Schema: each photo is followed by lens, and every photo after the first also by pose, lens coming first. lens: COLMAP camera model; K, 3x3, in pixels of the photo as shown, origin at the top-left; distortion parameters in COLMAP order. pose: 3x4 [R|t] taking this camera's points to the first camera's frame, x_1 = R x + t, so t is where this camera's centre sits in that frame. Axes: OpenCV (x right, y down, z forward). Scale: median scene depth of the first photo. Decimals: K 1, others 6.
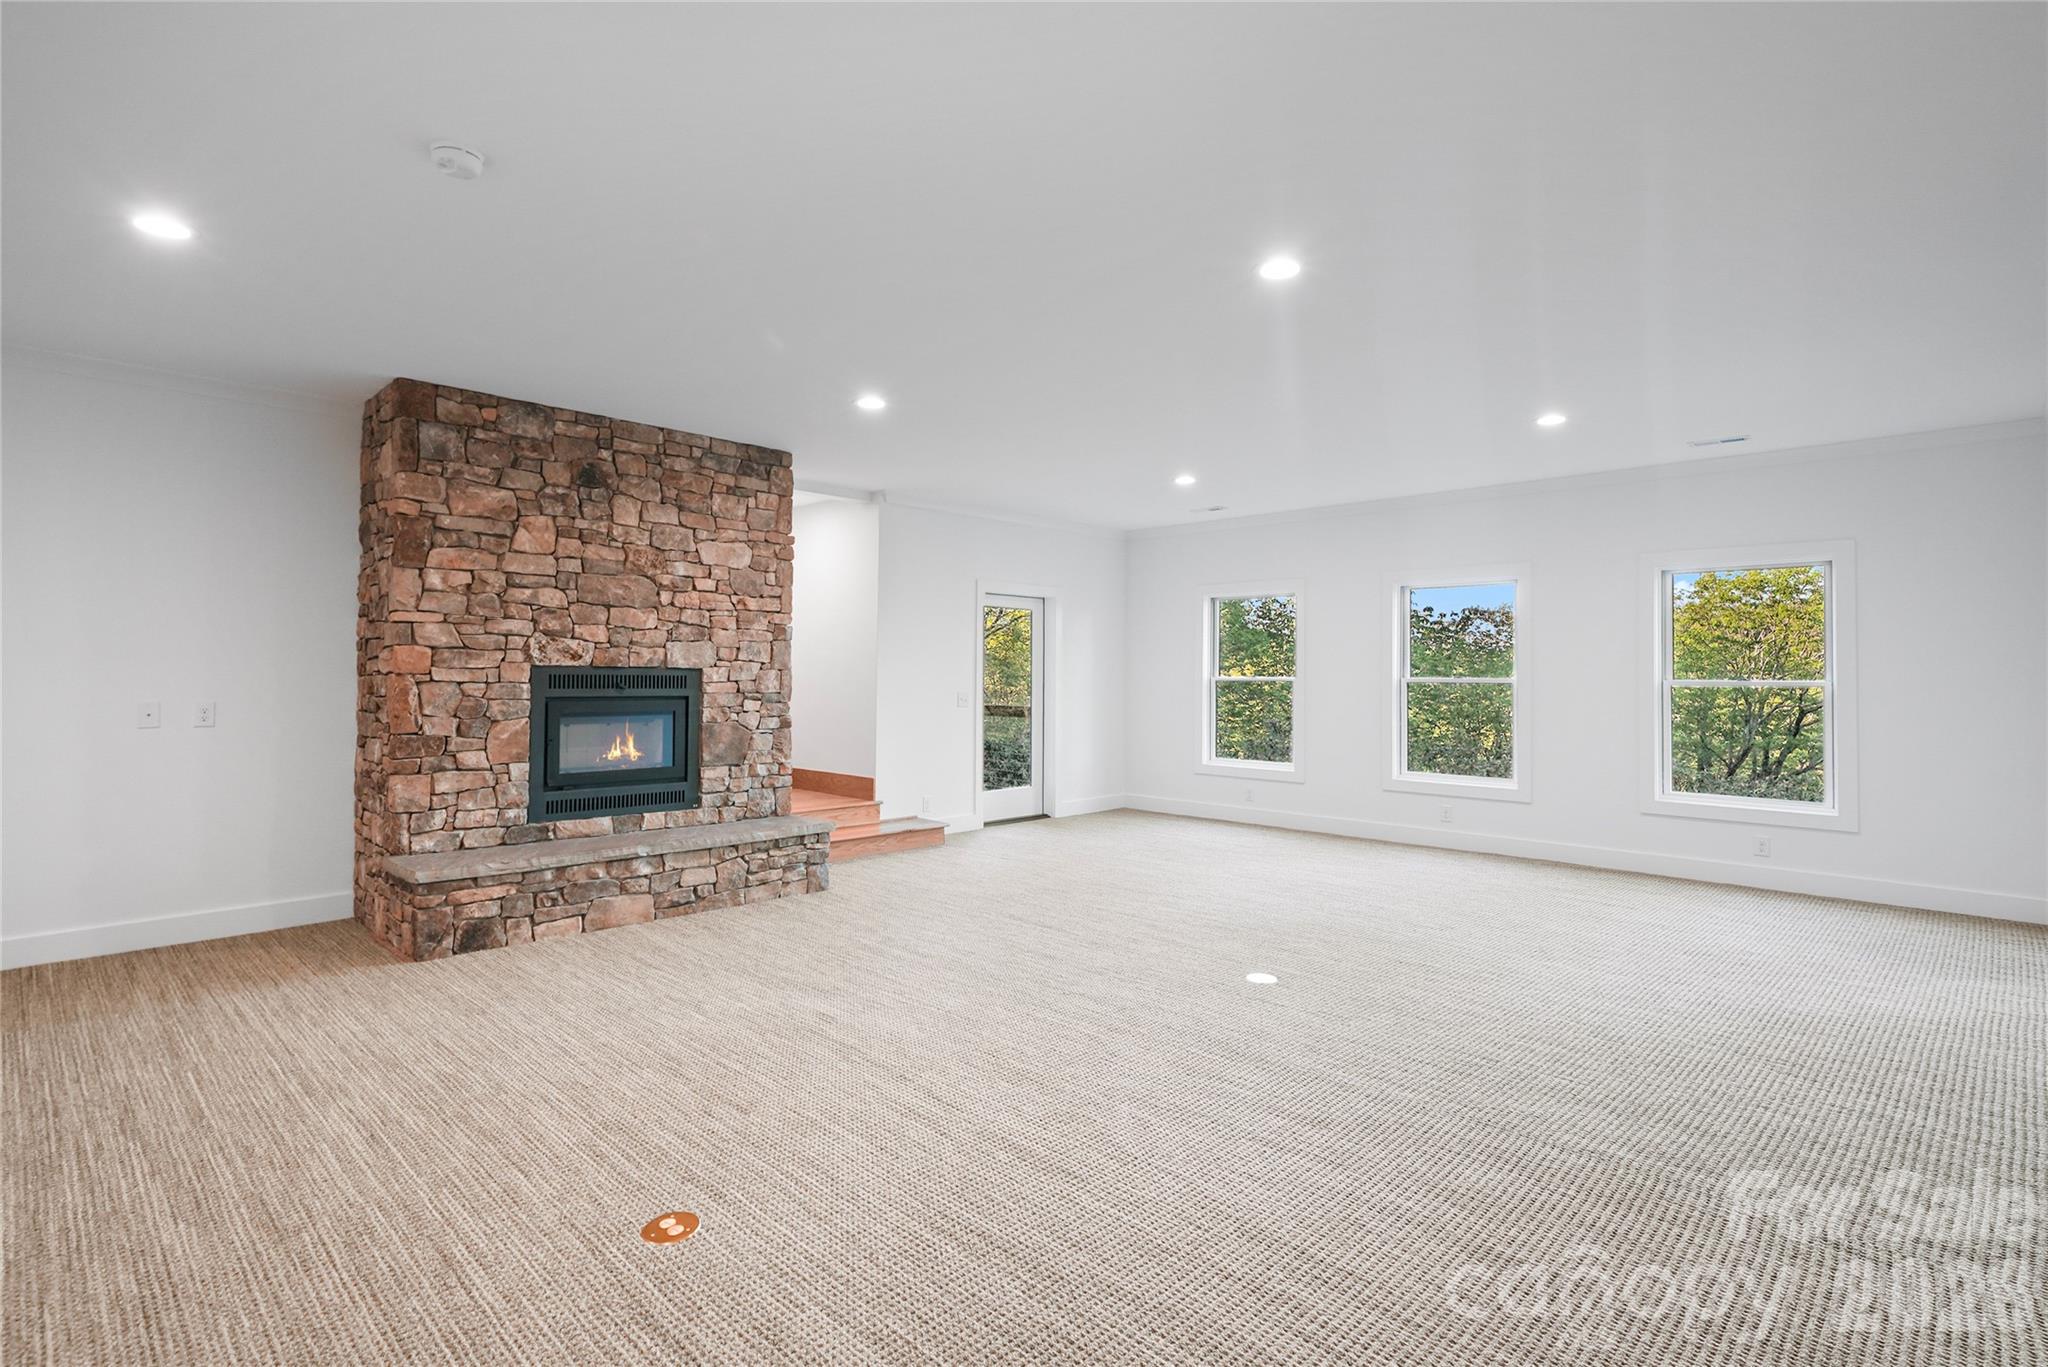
lens RADIAL K [[1028.5, 0, 1017.3], [0, 1028.5, 646.2], [0, 0, 1]] dist [0.000879, 0.000236]
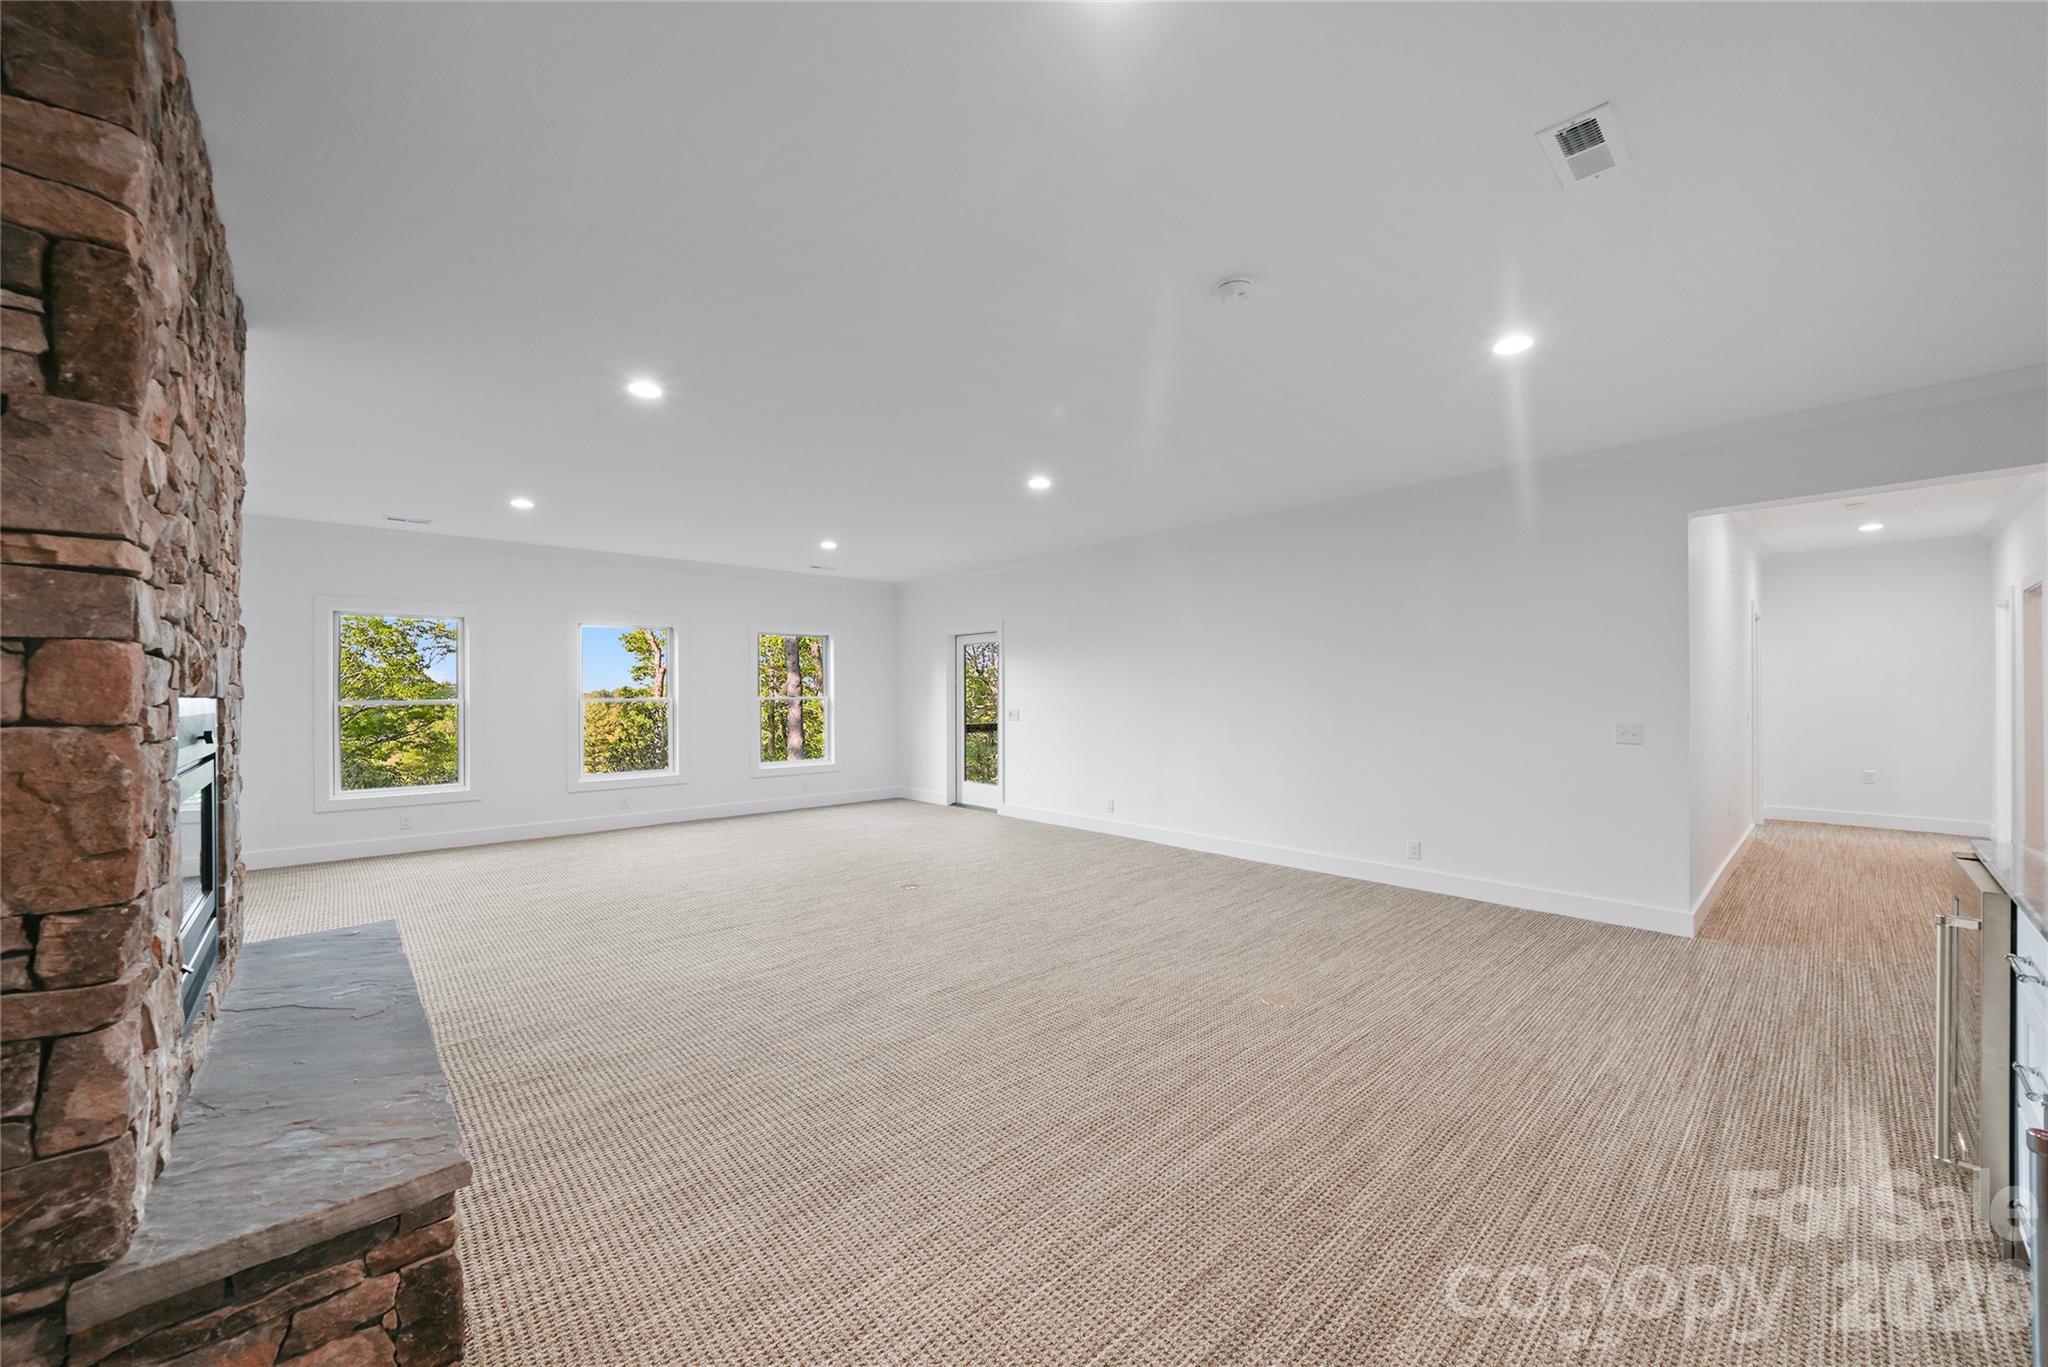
lens RADIAL K [[797.8, 0, 1023.5], [0, 797.8, 690.1], [0, 0, 1]] dist [-0.008875, 0.000091]
pose [[0.024623, -0.011698, 0.999628, -1.081194], [-0.021359, 0.999697, 0.012225, -0.004484], [-0.999469, -0.021652, 0.024365, 0.868748]]
